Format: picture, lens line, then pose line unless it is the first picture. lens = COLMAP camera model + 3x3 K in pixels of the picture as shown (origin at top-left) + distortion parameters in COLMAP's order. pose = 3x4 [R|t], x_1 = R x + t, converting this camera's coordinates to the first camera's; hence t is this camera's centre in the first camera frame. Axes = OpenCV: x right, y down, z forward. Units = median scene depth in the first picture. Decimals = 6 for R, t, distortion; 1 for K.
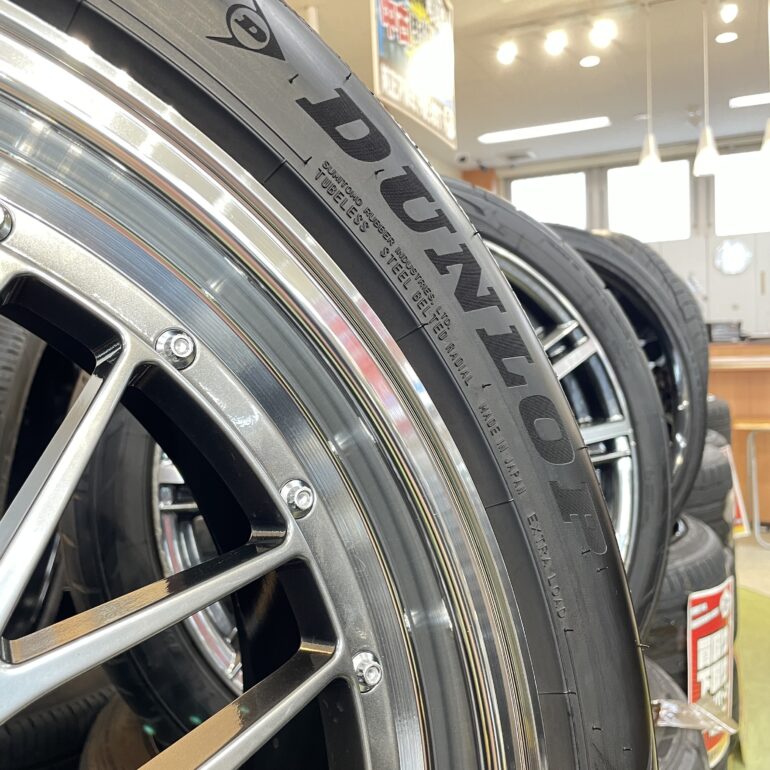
lens RADIAL K [[786.1, 0, 386.1], [0, 786.1, 385.5], [0, 0, 1]] dist [0.035099, 0.000000]
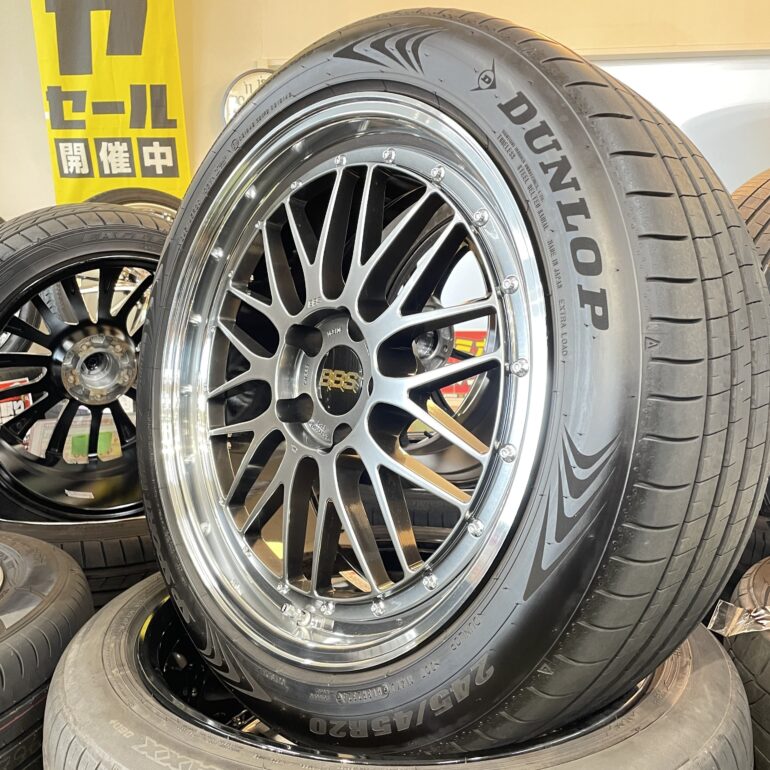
lens RADIAL K [[786.1, 0, 380.1], [0, 786.1, 385.5], [0, 0, 1]] dist [0.035099, 0.000000]
pose [[0.186959, 0.158028, -0.969574, 2.092863], [-0.067775, 0.986700, 0.147750, 0.123845], [0.980027, 0.038089, 0.195183, 0.234235]]
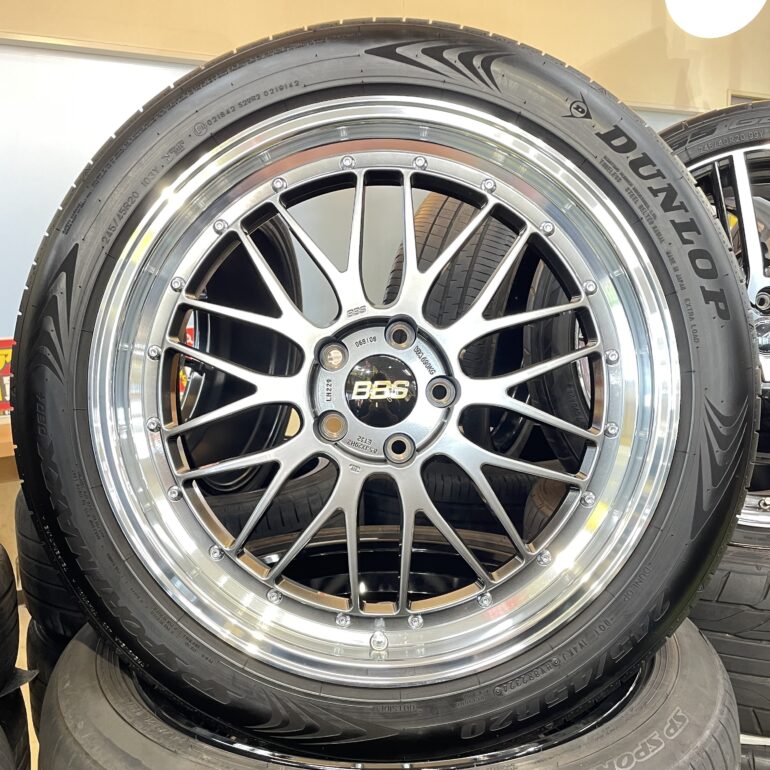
lens RADIAL K [[786.1, 0, 383.6], [0, 786.1, 389.3], [0, 0, 1]] dist [0.035099, 0.000000]
pose [[0.818734, 0.105771, -0.564346, 0.865904], [-0.040523, 0.991080, 0.126962, 0.179547], [0.572741, -0.081079, 0.815717, -1.597661]]
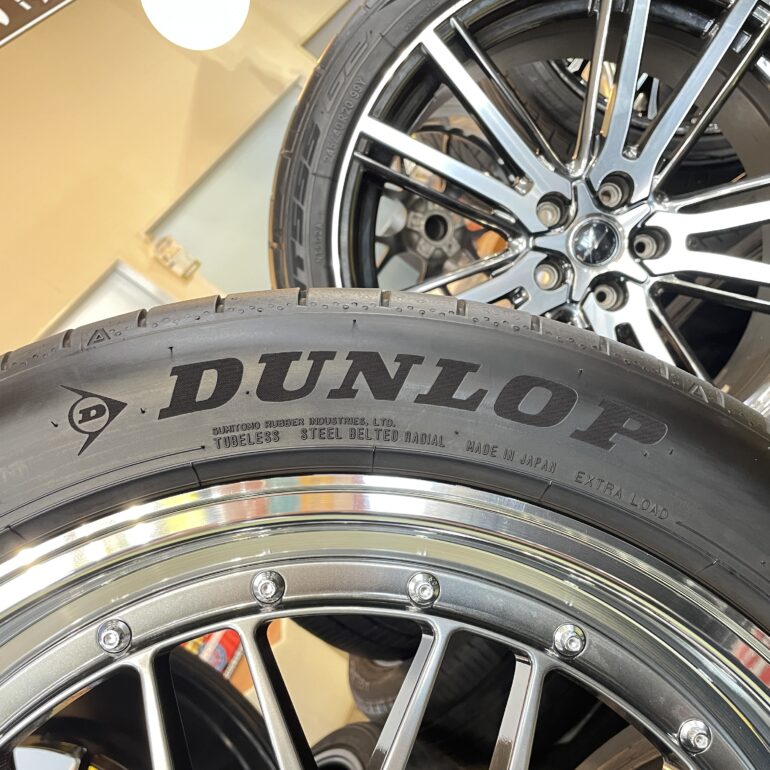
lens RADIAL K [[786.1, 0, 384.6], [0, 786.1, 384.2], [0, 0, 1]] dist [0.035099, 0.000000]
pose [[0.610060, -0.650108, -0.452976, 0.634434], [0.762727, 0.636693, 0.113449, -0.256181], [0.214652, -0.414707, 0.884275, 0.043779]]
